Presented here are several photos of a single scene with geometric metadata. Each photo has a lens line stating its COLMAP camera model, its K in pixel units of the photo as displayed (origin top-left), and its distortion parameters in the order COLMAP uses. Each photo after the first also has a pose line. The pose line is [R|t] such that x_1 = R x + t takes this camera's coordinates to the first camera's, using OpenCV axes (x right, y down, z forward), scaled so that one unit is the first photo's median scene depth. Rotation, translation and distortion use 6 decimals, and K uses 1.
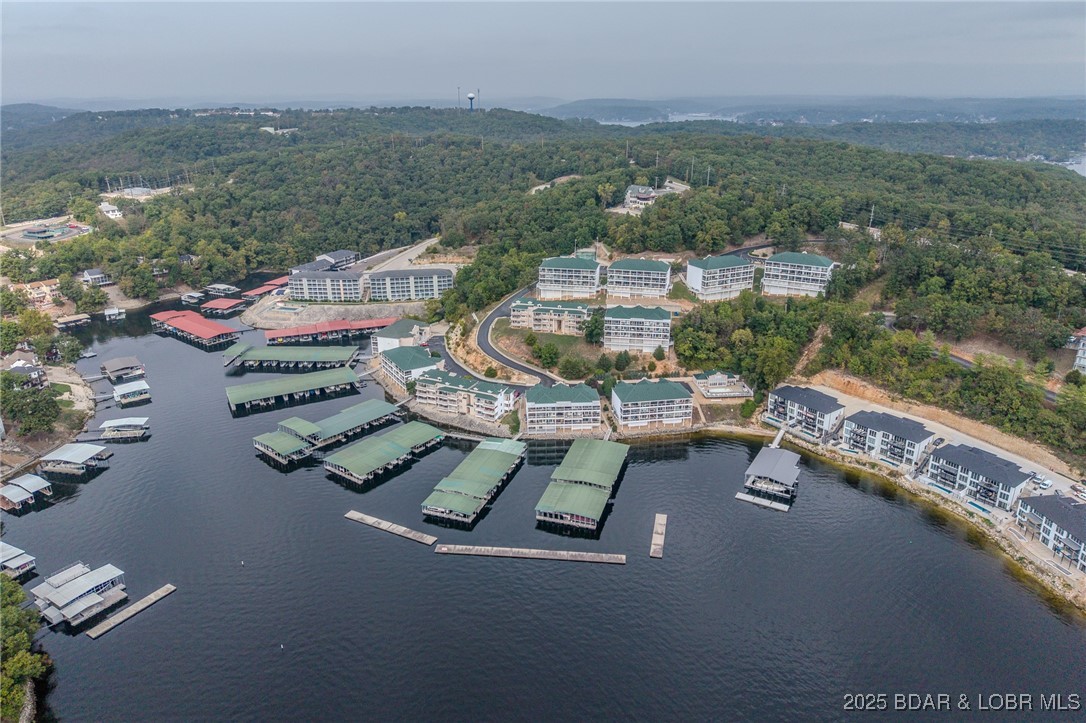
lens RADIAL K [[720.2, 0, 541.5], [0, 720.2, 350.2], [0, 0, 1]] dist [0.034024, -0.038689]
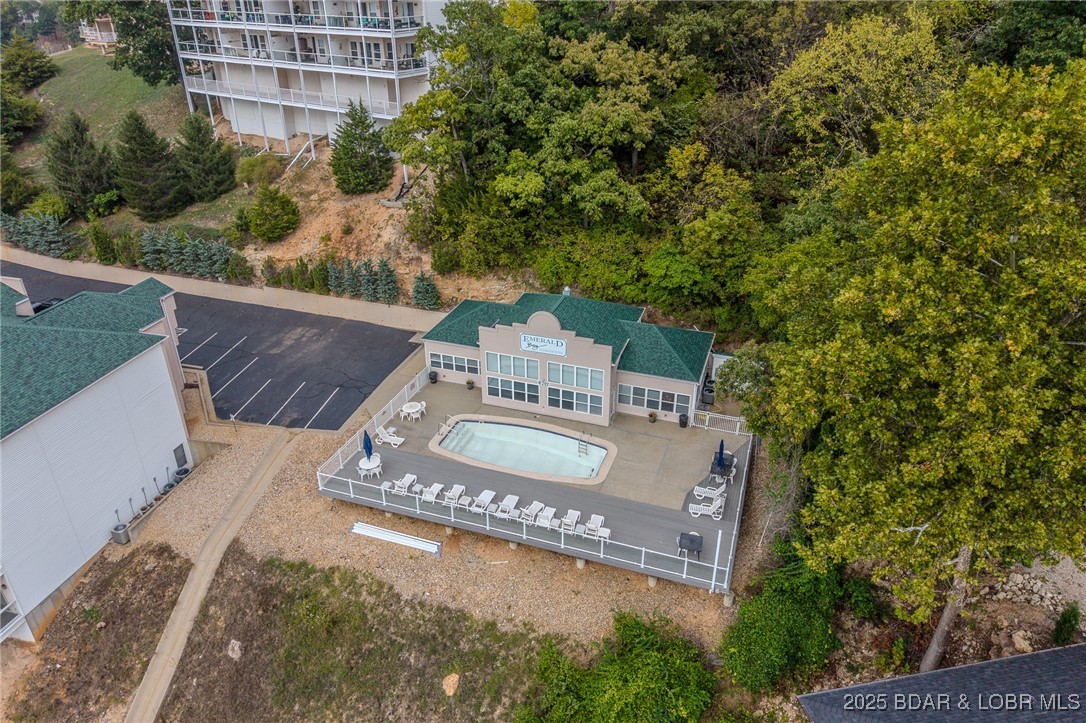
lens RADIAL K [[720.2, 0, 551.8], [0, 720.2, 353.0], [0, 0, 1]] dist [0.034024, -0.038689]
pose [[0.906849, 0.193563, -0.374378, 0.284413], [-0.140411, 0.976305, 0.164660, 0.015759], [0.397379, -0.096755, 0.912539, 0.847730]]
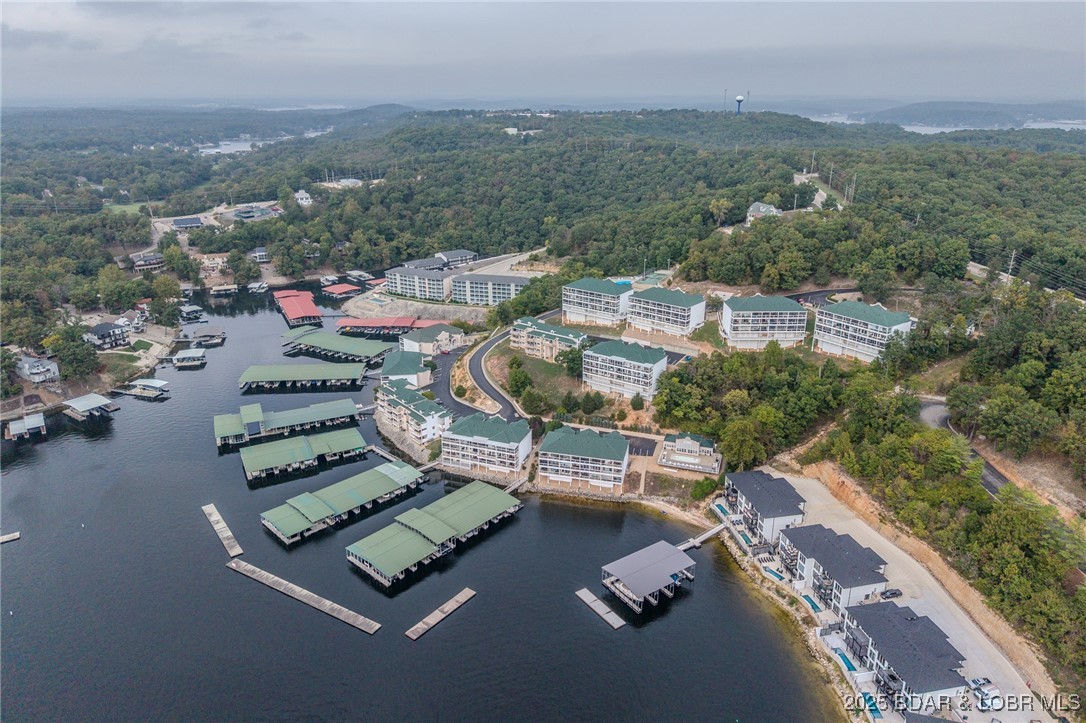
lens RADIAL K [[720.2, 0, 543.6], [0, 720.2, 352.1], [0, 0, 1]] dist [0.034024, -0.038689]
pose [[0.908666, 0.141505, -0.392812, 0.388496], [-0.141664, 0.989497, 0.028749, -0.062541], [0.392755, 0.029524, 0.919169, 0.172856]]
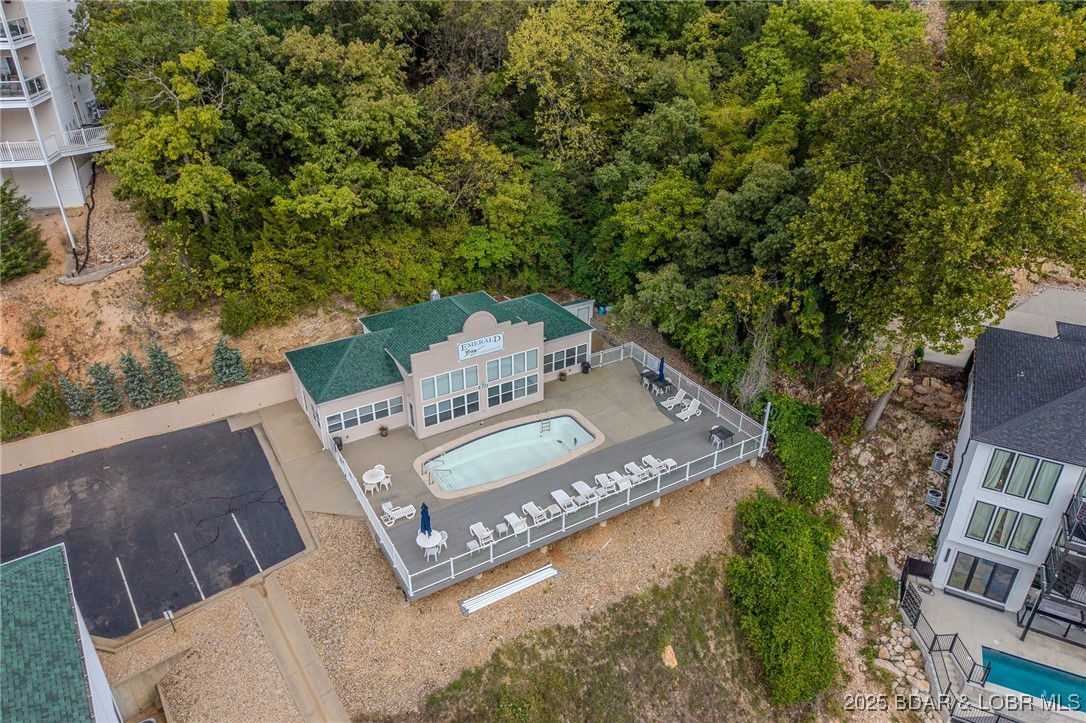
lens RADIAL K [[720.2, 0, 546.9], [0, 720.2, 354.6], [0, 0, 1]] dist [0.034024, -0.038689]
pose [[0.906387, -0.200516, 0.371828, 0.200703], [0.143372, 0.973942, 0.175729, 0.017008], [-0.397375, -0.105969, 0.911517, 0.847560]]
